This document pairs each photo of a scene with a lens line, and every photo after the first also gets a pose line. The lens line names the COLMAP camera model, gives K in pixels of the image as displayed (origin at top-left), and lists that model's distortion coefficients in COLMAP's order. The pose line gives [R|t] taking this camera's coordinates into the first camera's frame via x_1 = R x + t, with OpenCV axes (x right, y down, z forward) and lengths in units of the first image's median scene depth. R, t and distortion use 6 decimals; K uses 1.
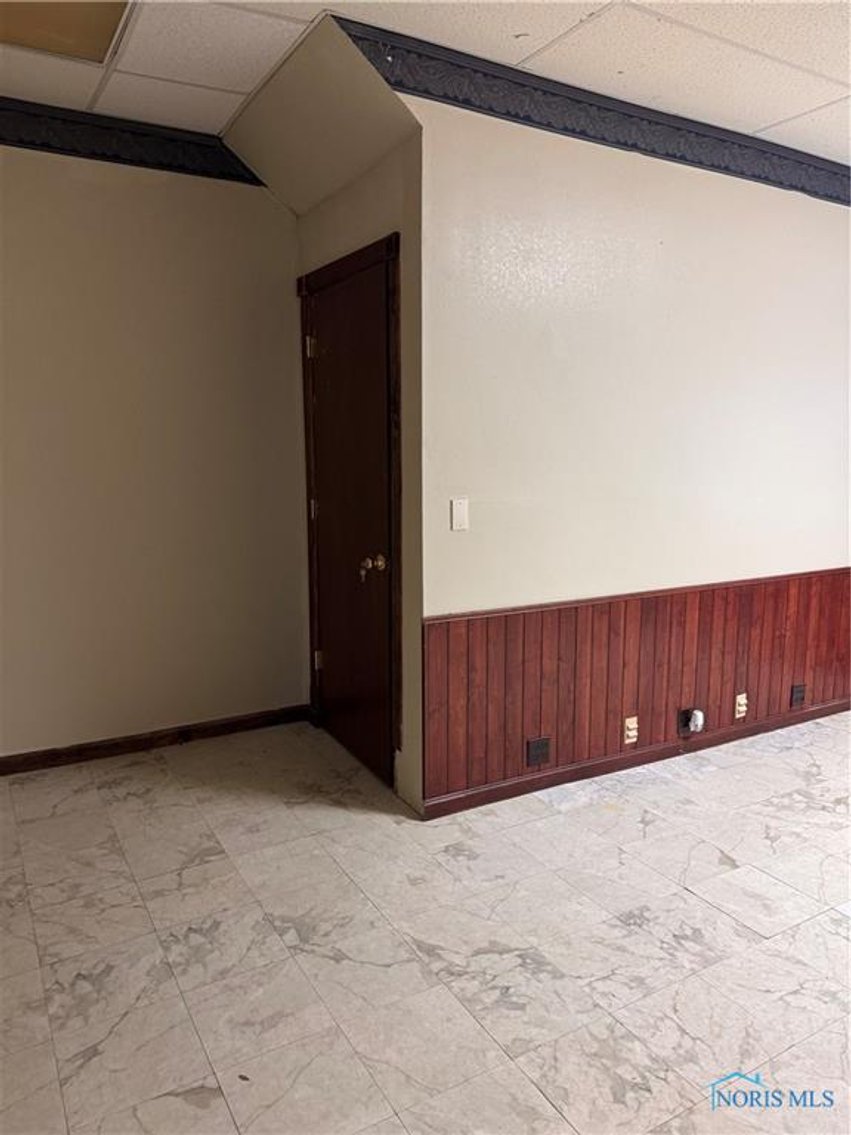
lens RADIAL K [[802.8, 0, 428.9], [0, 802.8, 567.8], [0, 0, 1]] dist [0.026987, -0.024426]
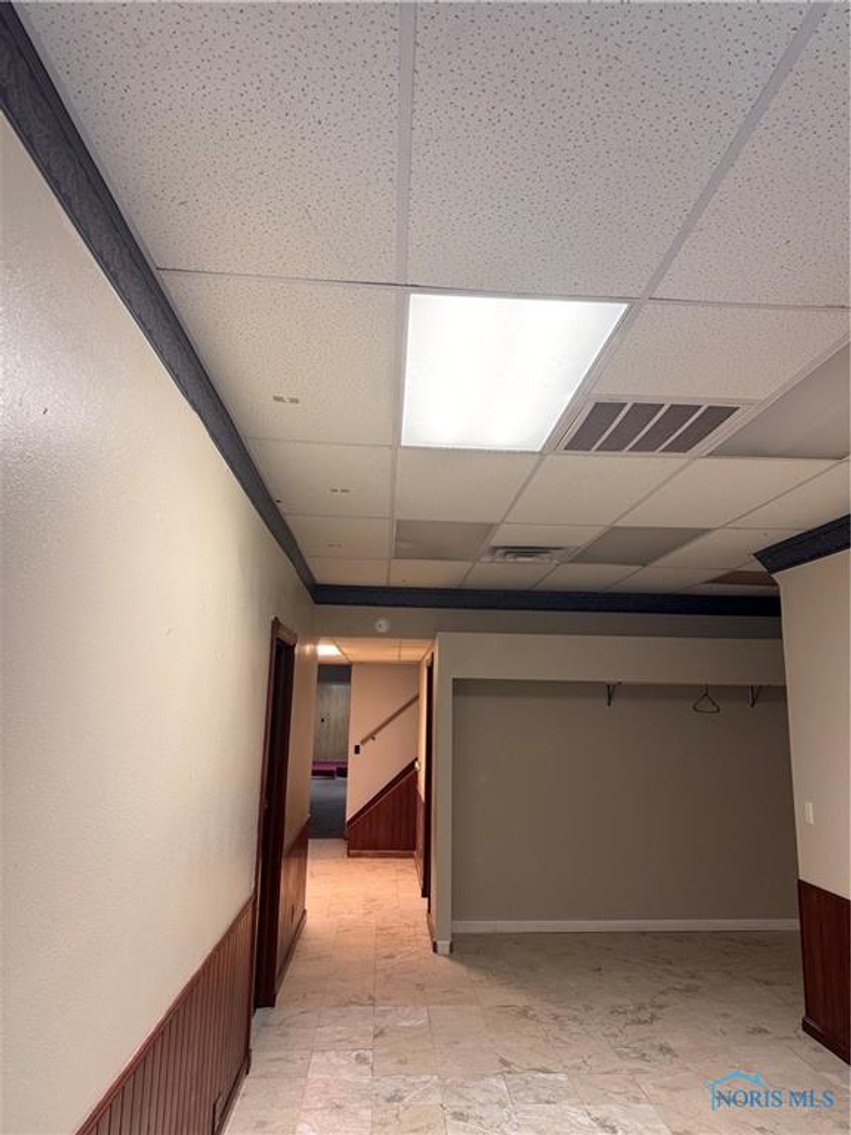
lens RADIAL K [[802.8, 0, 426.2], [0, 802.8, 568.4], [0, 0, 1]] dist [0.026987, -0.024426]
pose [[-0.456183, -0.171298, -0.873243, 2.258243], [-0.163973, 0.980676, -0.106713, -0.302479], [0.874648, 0.094508, -0.475456, 1.354508]]
